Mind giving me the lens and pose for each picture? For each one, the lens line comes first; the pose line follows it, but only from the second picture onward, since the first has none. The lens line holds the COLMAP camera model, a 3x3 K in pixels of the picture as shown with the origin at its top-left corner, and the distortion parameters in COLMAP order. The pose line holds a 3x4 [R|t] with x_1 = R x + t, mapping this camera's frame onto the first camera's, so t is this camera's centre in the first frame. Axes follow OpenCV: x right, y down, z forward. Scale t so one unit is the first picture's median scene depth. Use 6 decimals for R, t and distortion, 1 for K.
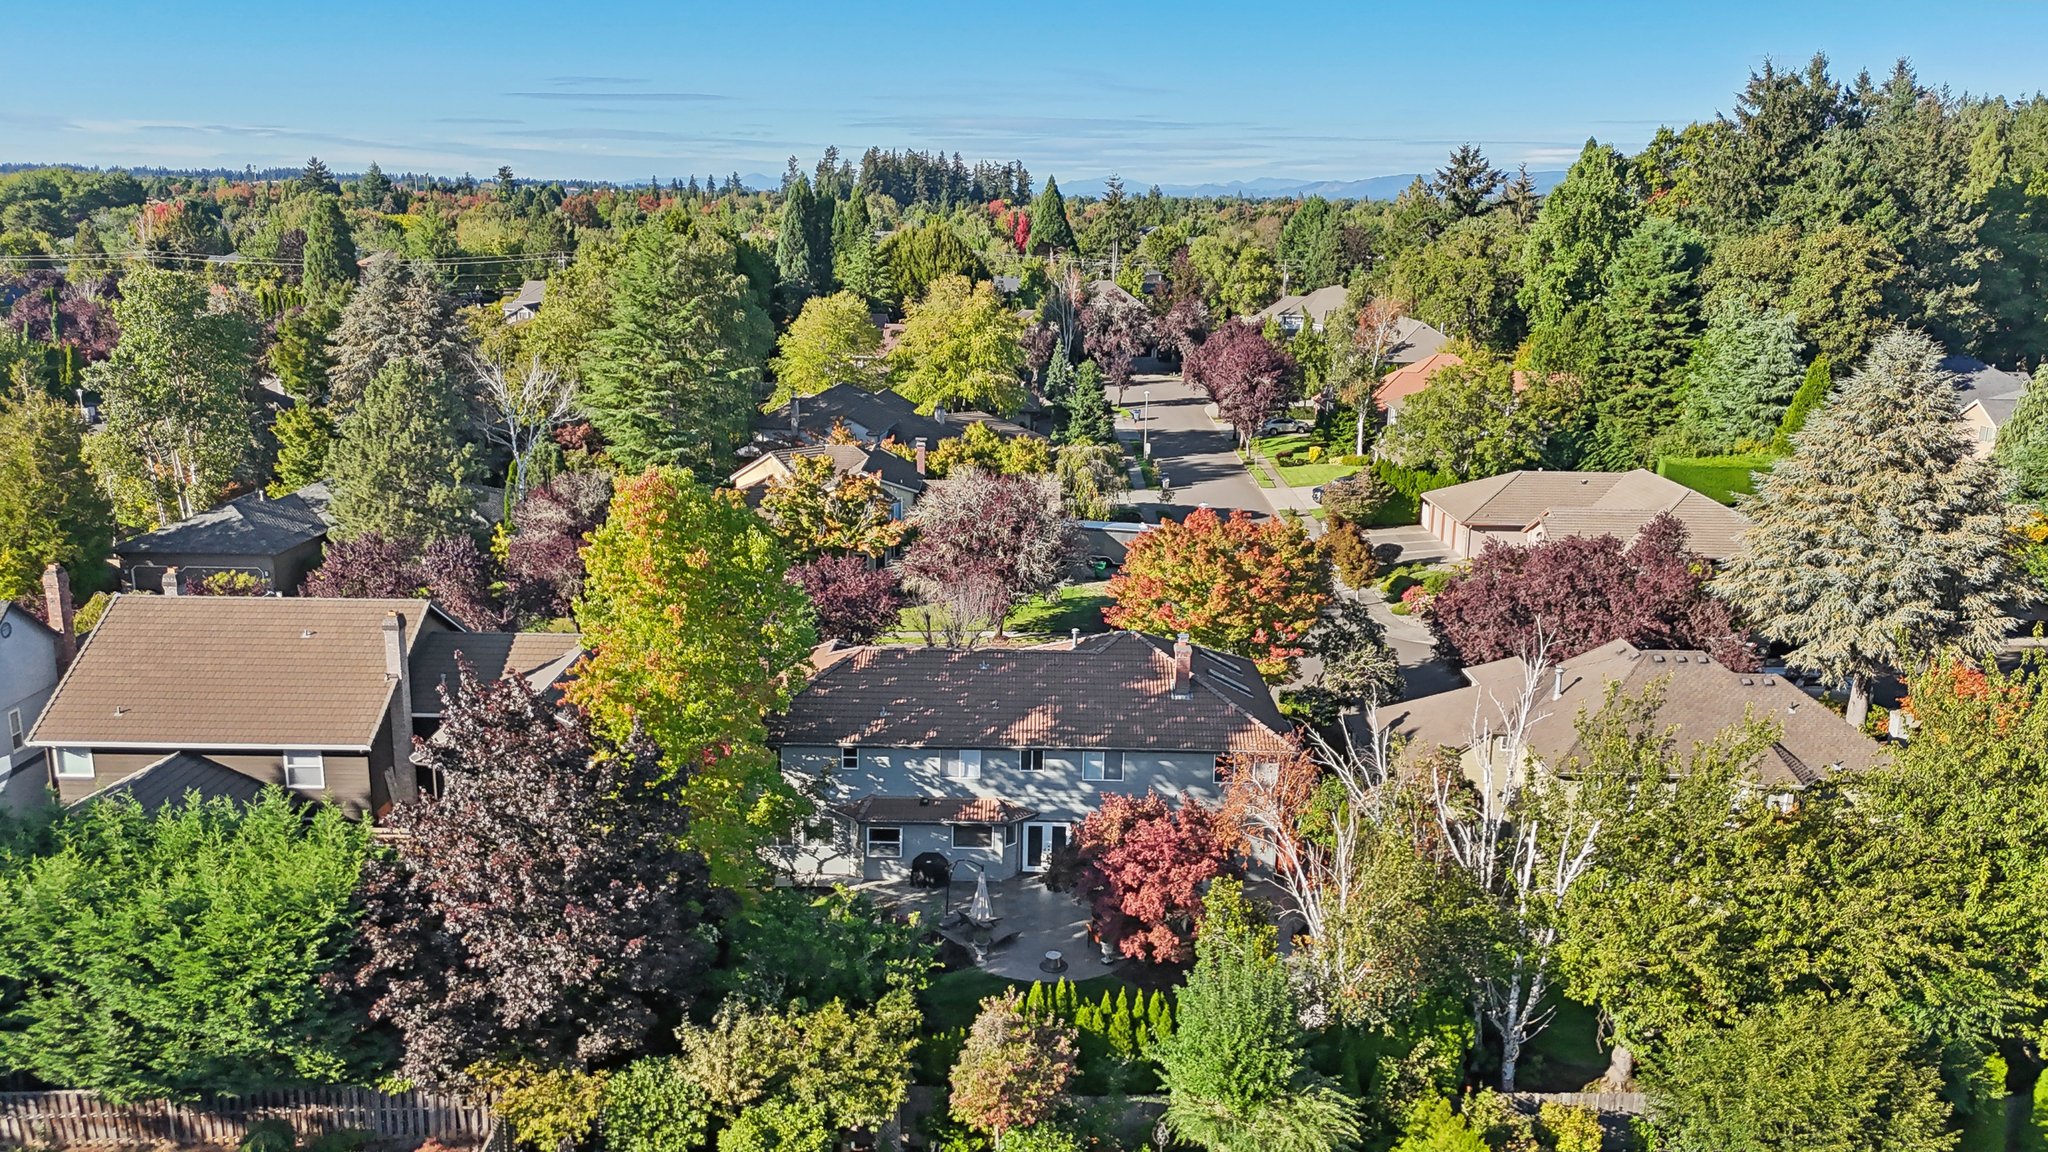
lens RADIAL K [[1455.7, 0, 1024.0], [0, 1455.7, 576.0], [0, 0, 1]] dist [-0.002123, -0.001301]
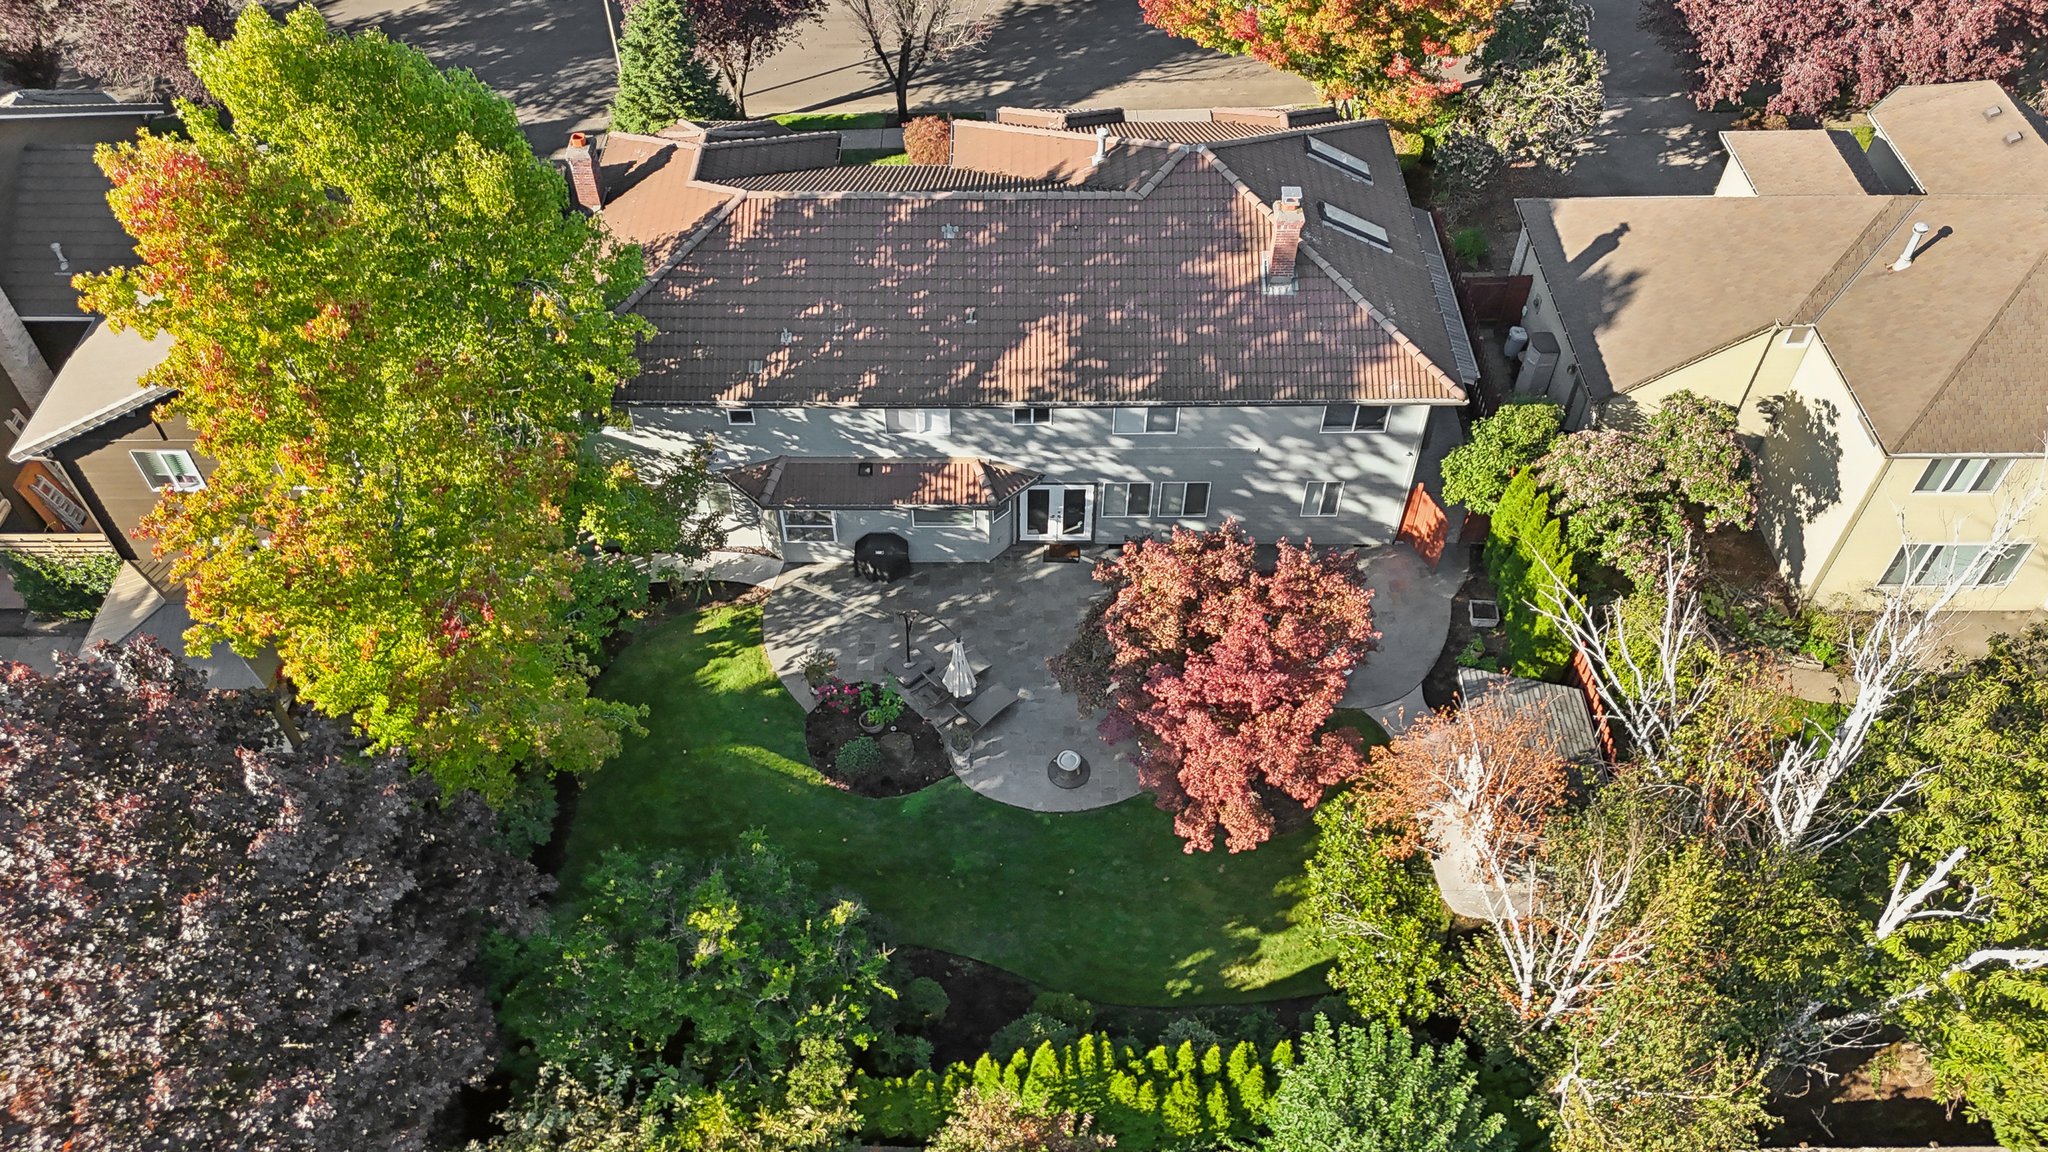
lens RADIAL K [[1455.7, 0, 1024.0], [0, 1455.7, 576.0], [0, 0, 1]] dist [-0.002123, -0.001301]
pose [[0.999886, -0.013938, -0.005802, 0.003752], [0.014762, 0.822058, 0.569212, -0.167992], [-0.003164, -0.569233, 0.822170, 0.449169]]
